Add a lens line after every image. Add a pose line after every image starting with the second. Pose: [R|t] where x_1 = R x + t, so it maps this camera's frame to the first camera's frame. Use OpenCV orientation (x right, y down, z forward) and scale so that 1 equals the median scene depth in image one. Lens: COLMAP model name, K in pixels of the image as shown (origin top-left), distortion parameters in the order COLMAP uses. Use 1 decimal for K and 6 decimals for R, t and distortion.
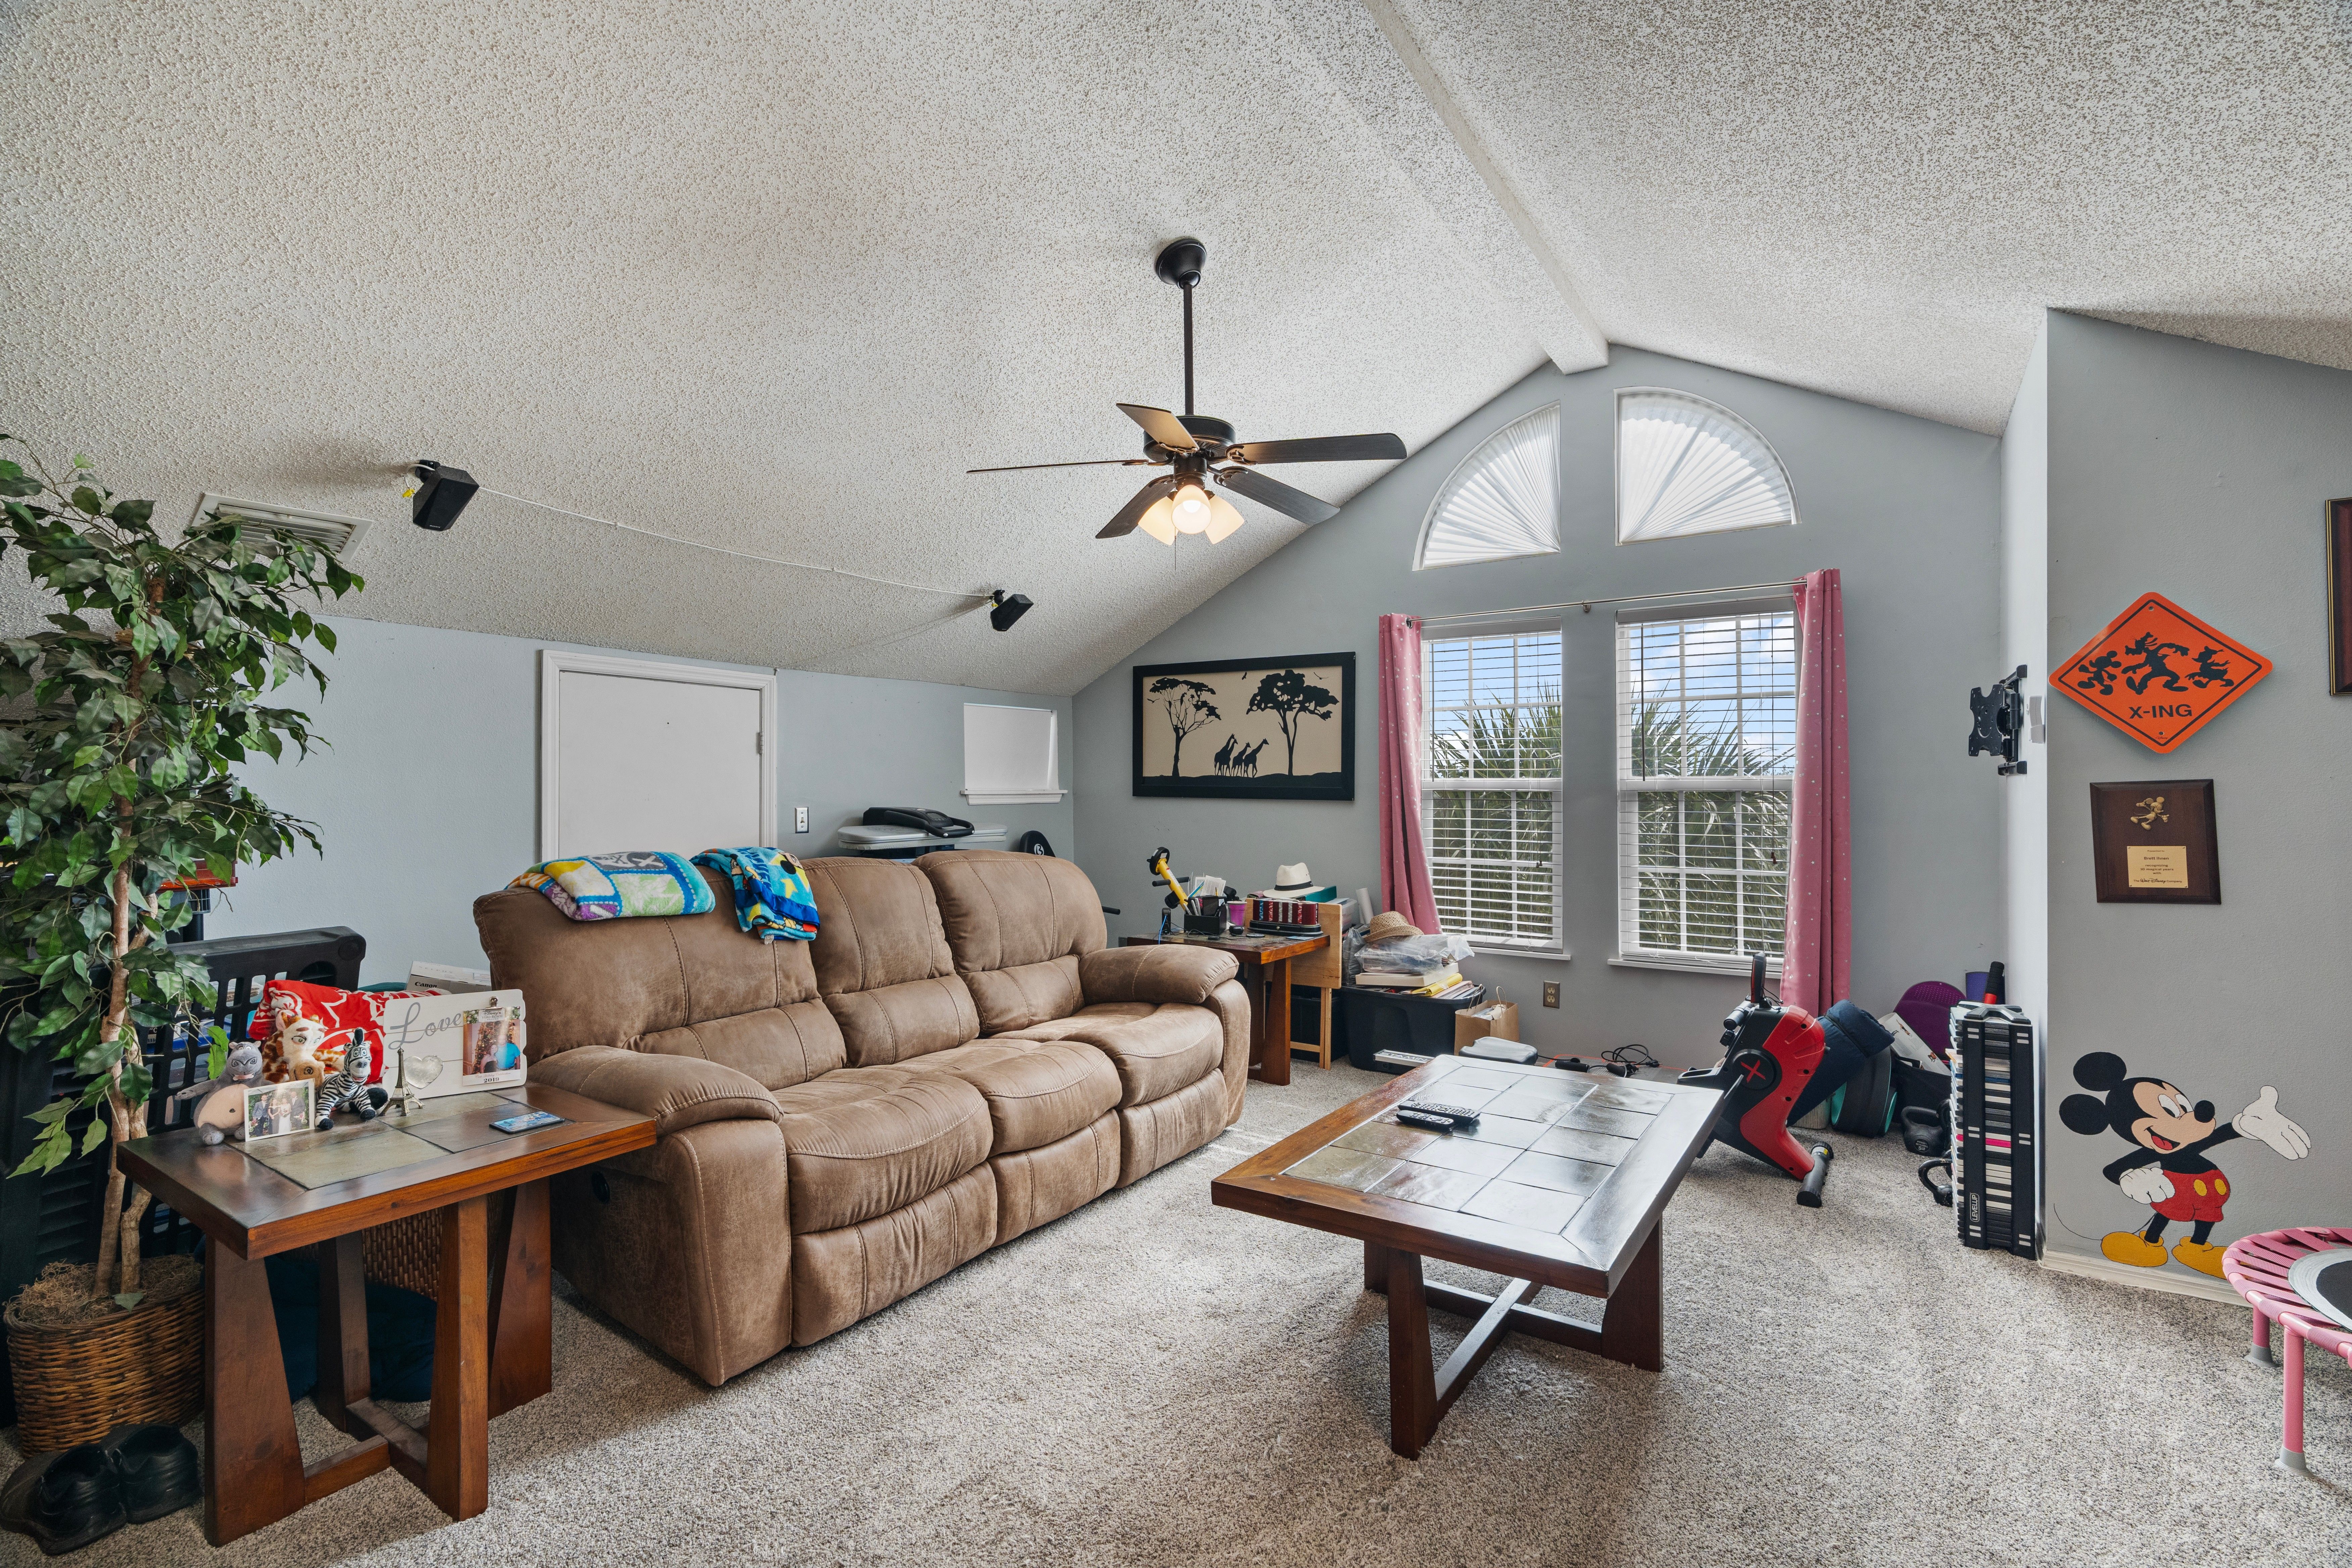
lens RADIAL K [[1053.9, 0, 1172.4], [0, 1053.9, 806.5], [0, 0, 1]] dist [-0.000203, -0.000042]
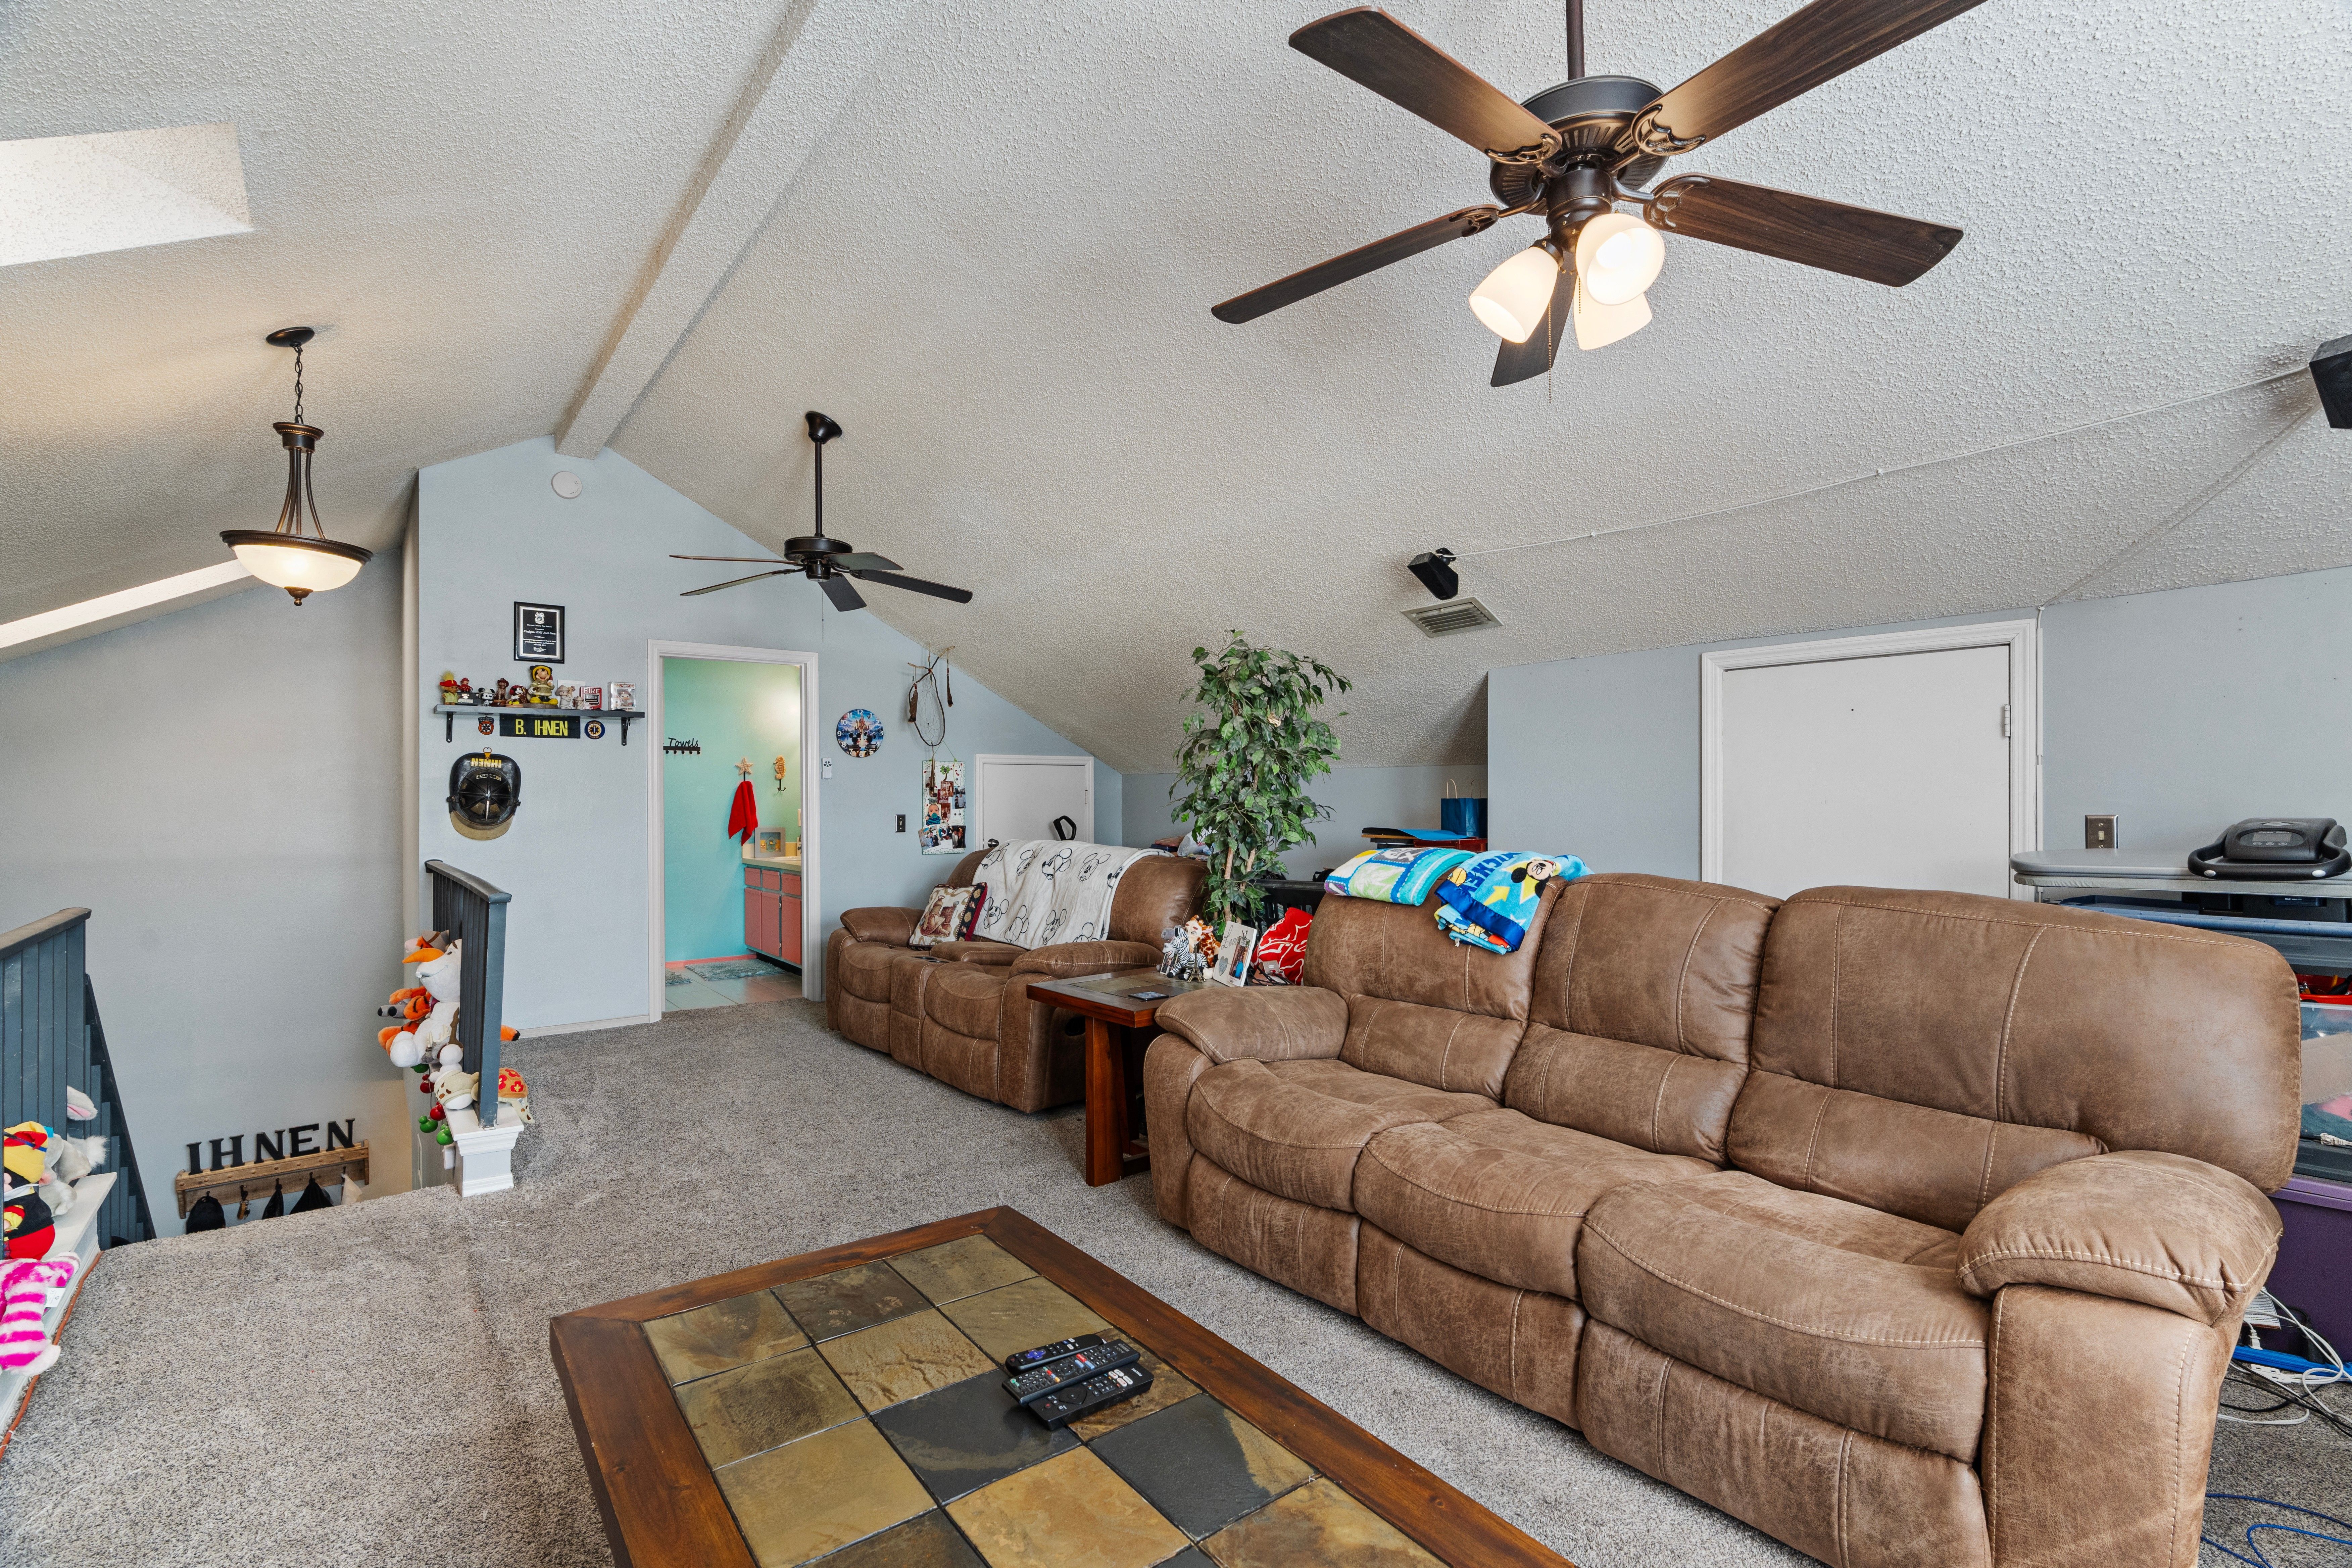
lens RADIAL K [[1079.9, 0, 1176.0], [0, 1079.9, 784.0], [0, 0, 1]] dist [-0.001865, -0.000048]
pose [[-0.313112, -0.006642, -0.949693, 0.706021], [-0.001485, 0.999978, -0.006505, -0.020411], [0.949715, -0.000627, -0.313115, 1.083747]]
